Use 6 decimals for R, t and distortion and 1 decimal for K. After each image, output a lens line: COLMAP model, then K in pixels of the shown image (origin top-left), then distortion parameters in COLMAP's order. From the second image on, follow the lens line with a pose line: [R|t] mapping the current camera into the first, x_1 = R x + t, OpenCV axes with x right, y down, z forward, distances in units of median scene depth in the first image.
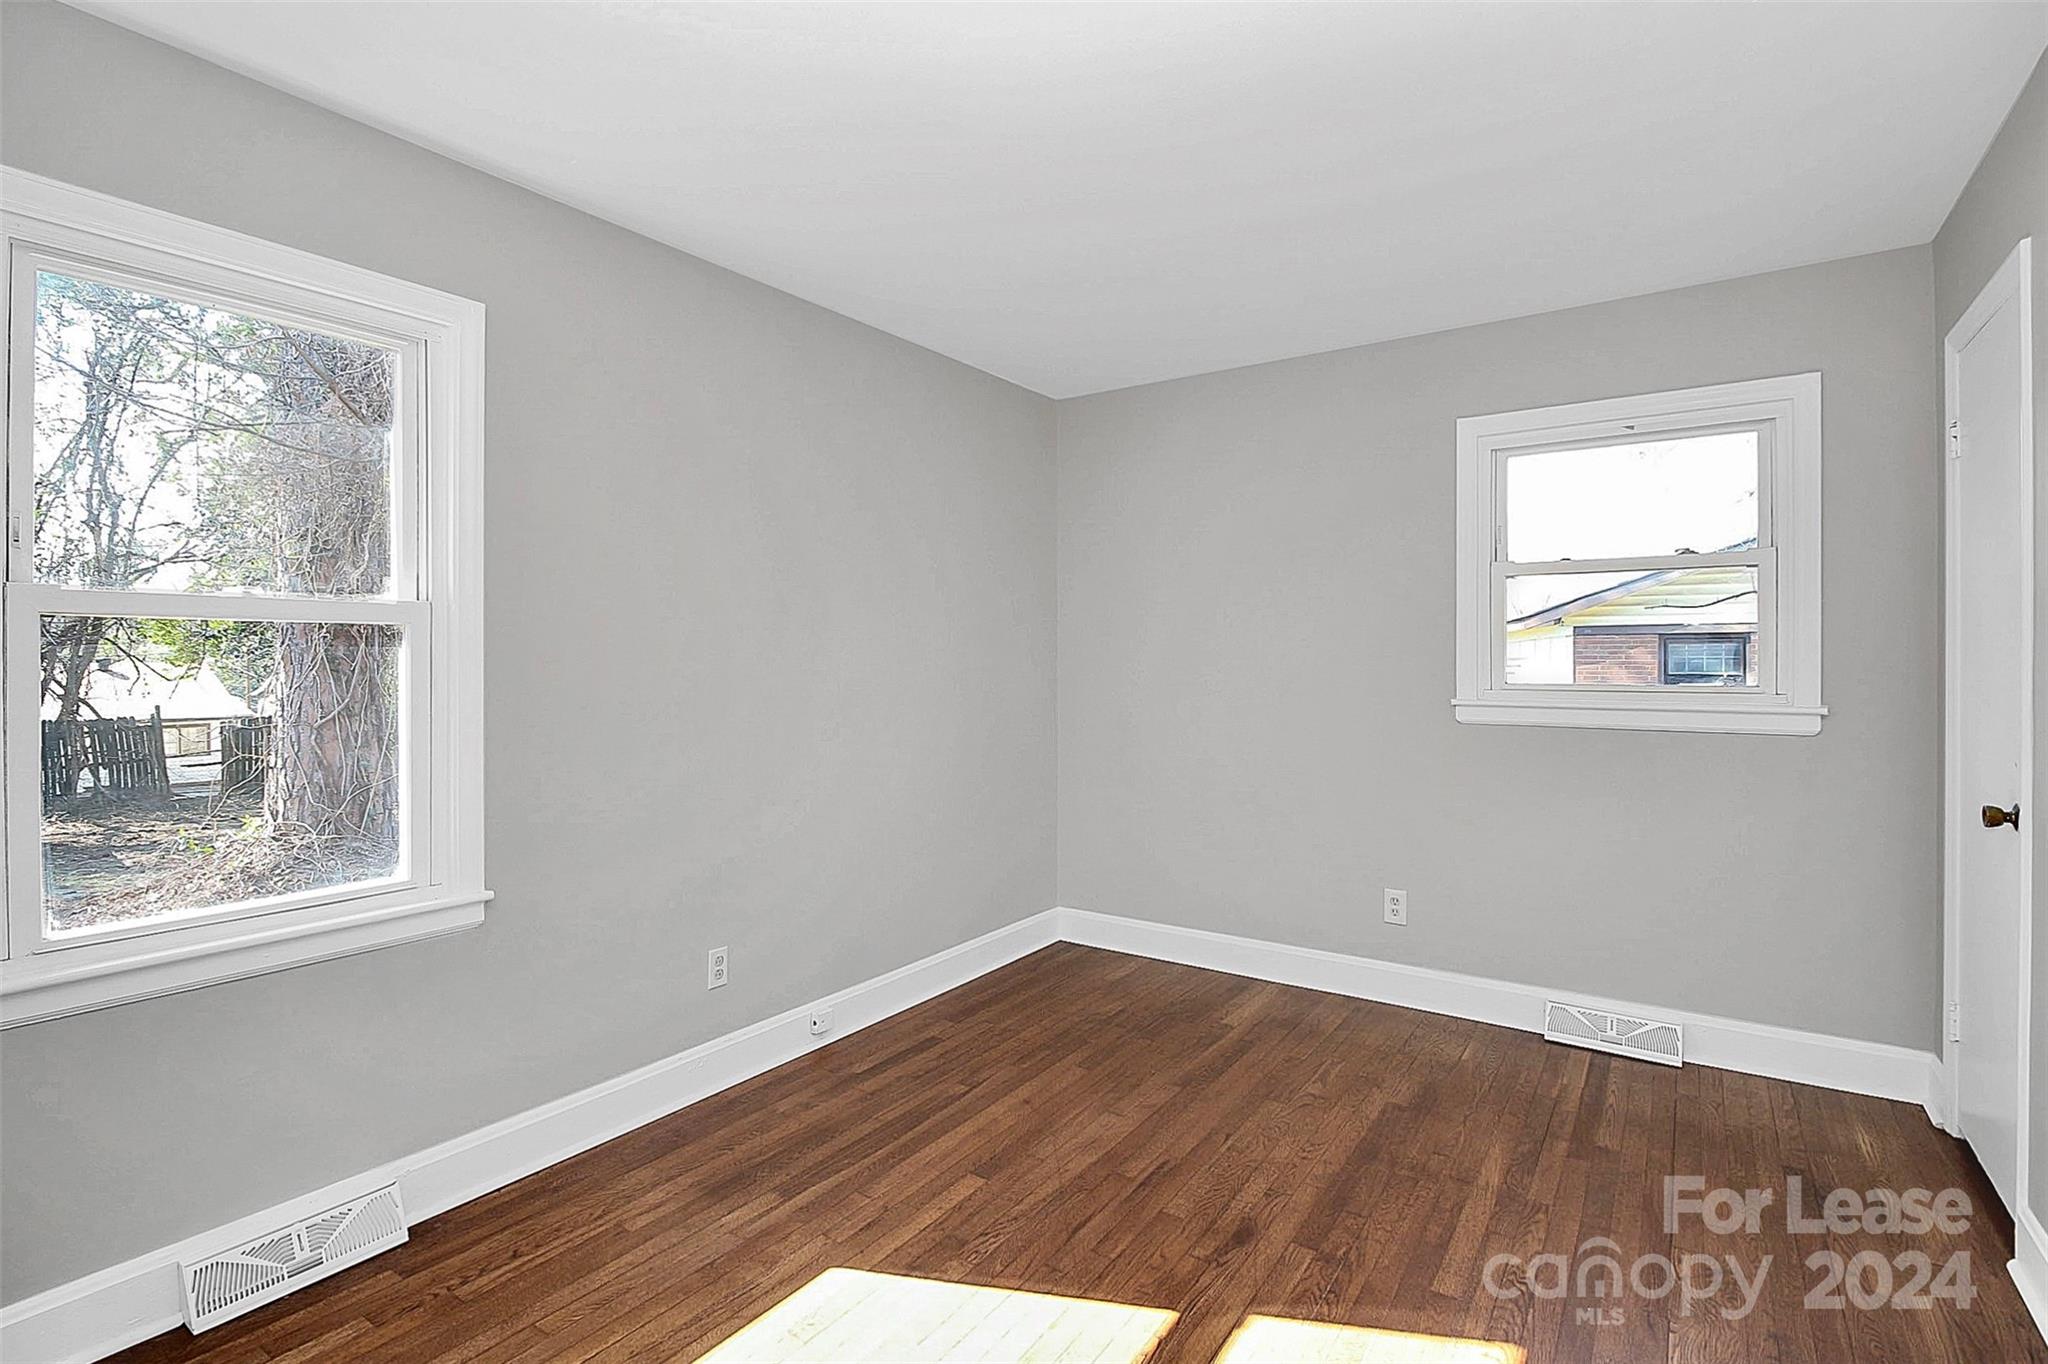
lens RADIAL K [[968.5, 0, 1030.3], [0, 968.5, 723.5], [0, 0, 1]] dist [-0.000163, -0.012746]
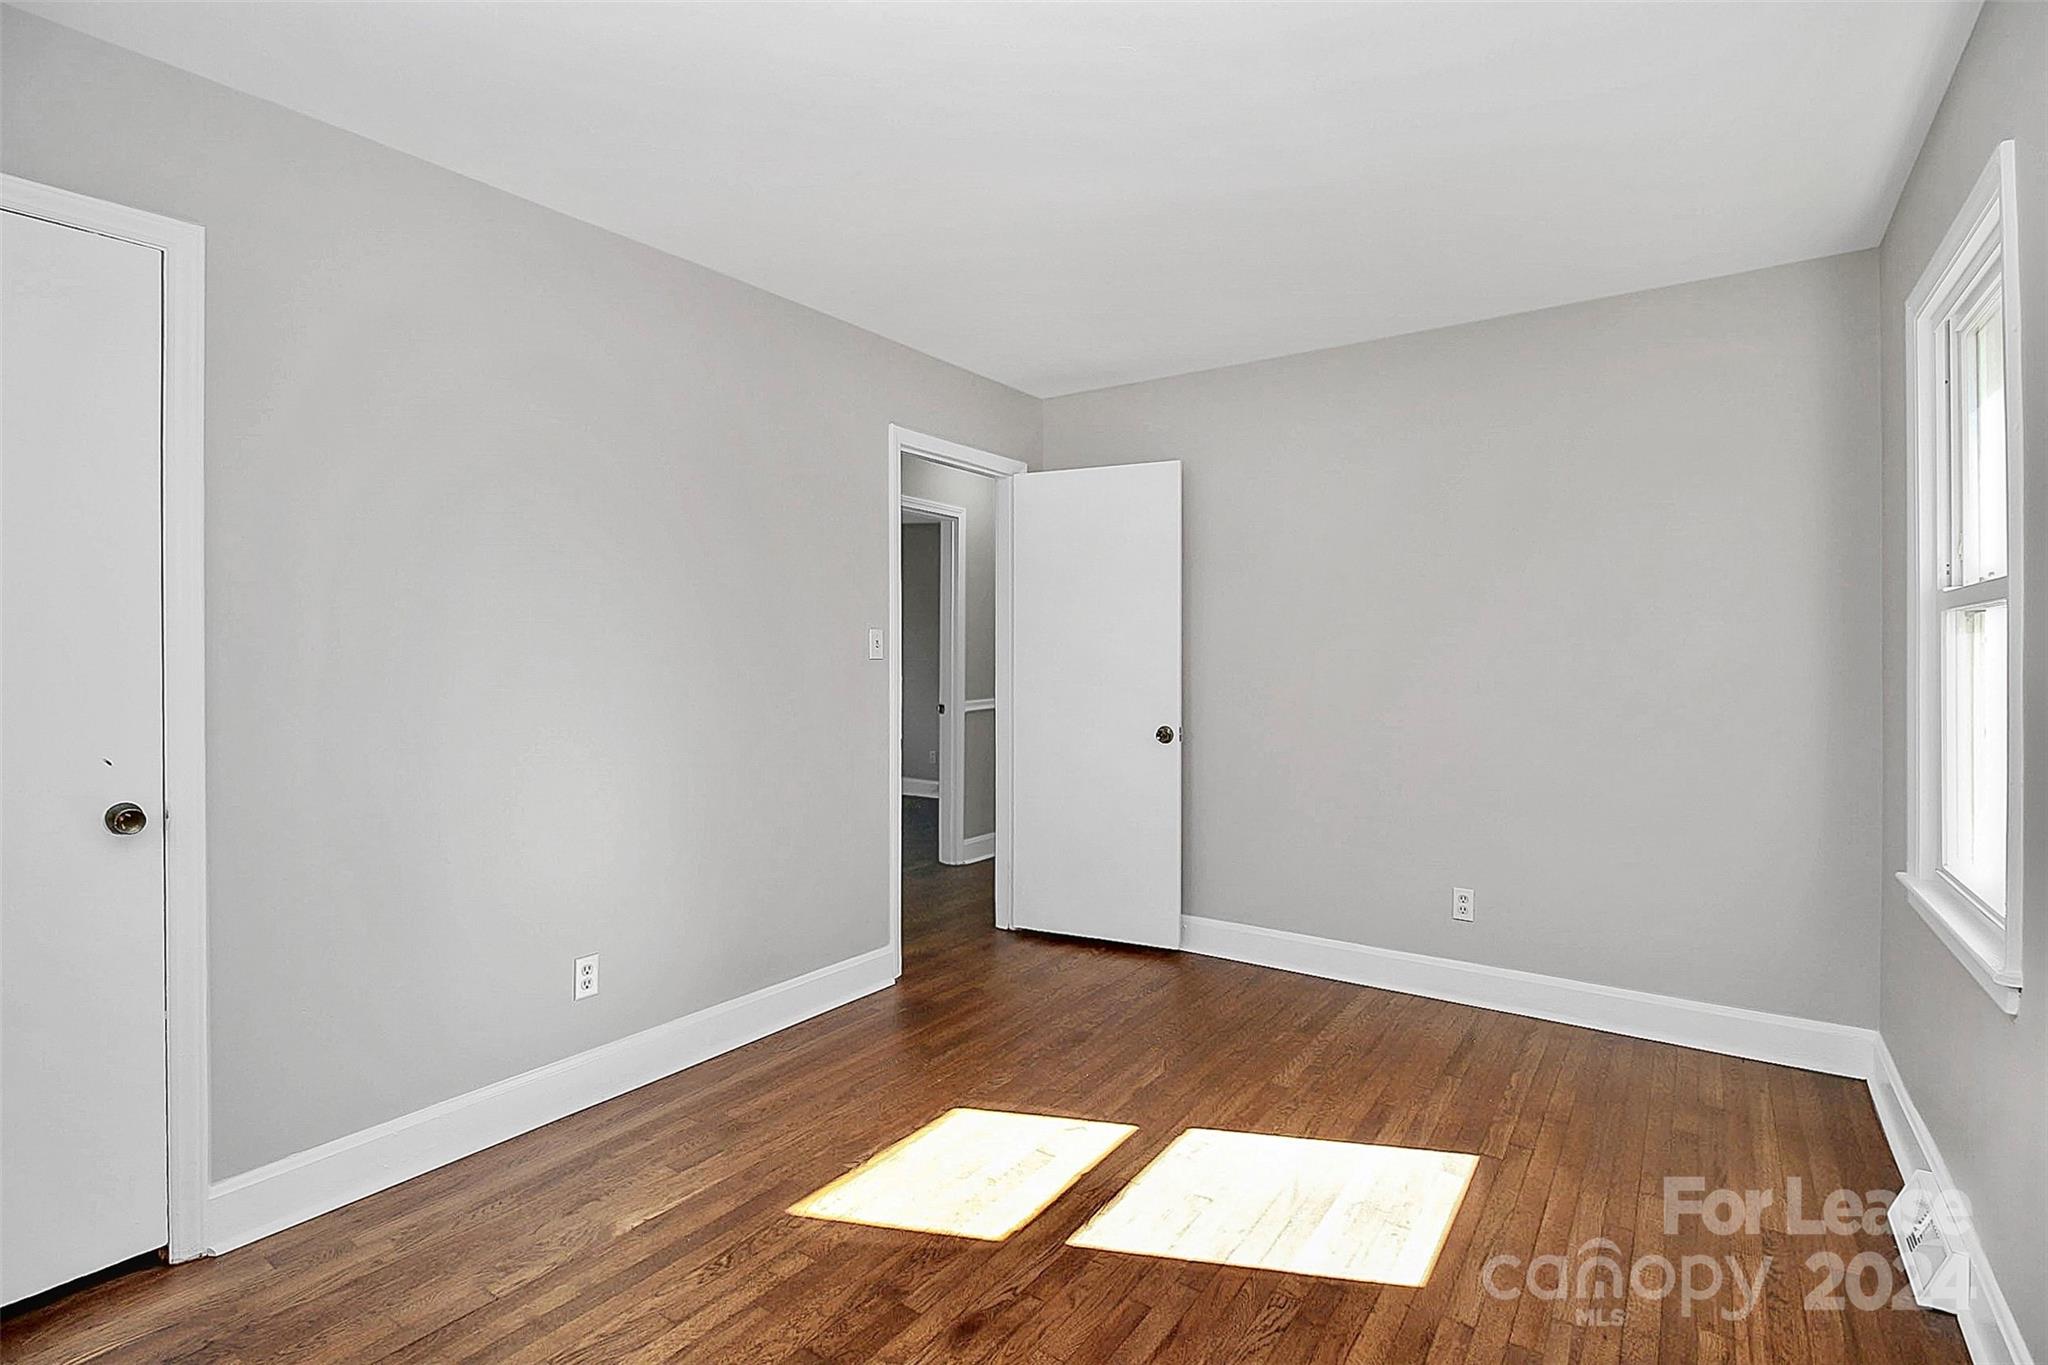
lens RADIAL K [[954.4, 0, 1017.5], [0, 954.4, 664.3], [0, 0, 1]] dist [0.000779, -0.011598]
pose [[-0.999570, -0.003426, 0.029128, 0.125889], [-0.001329, 0.997425, 0.071705, -0.082457], [-0.029299, 0.071636, -0.997000, 1.415867]]
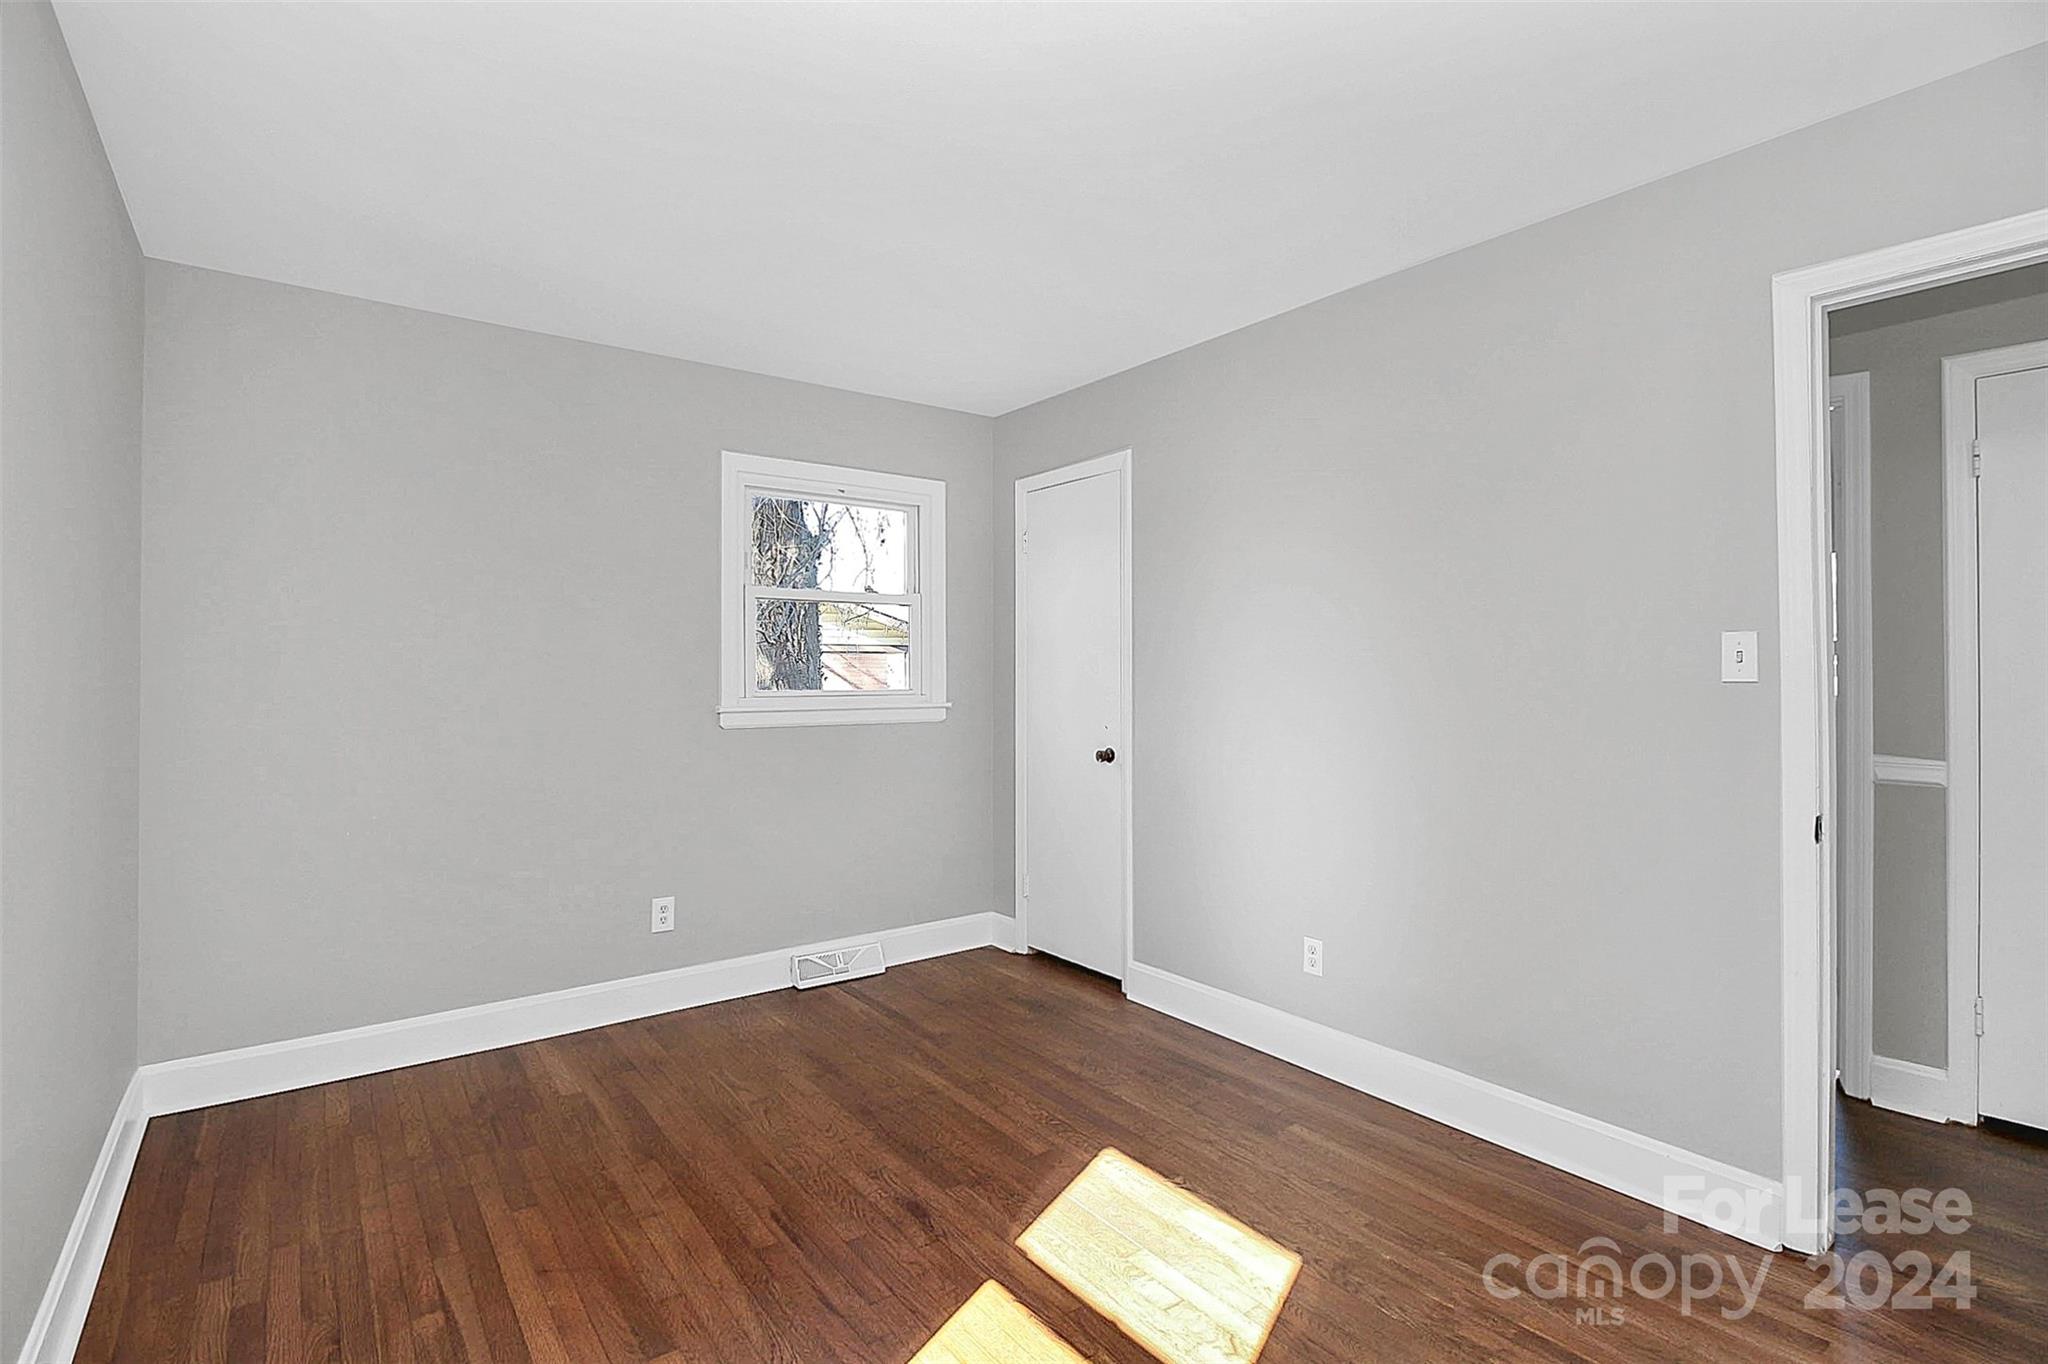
lens RADIAL K [[954.4, 0, 1017.5], [0, 954.4, 663.8], [0, 0, 1]] dist [0.000779, -0.011598]
pose [[0.333761, 0.002693, 0.942654, -0.581718], [0.065522, 0.997511, -0.026049, -0.028265], [-0.940378, 0.070459, 0.332754, 0.400313]]
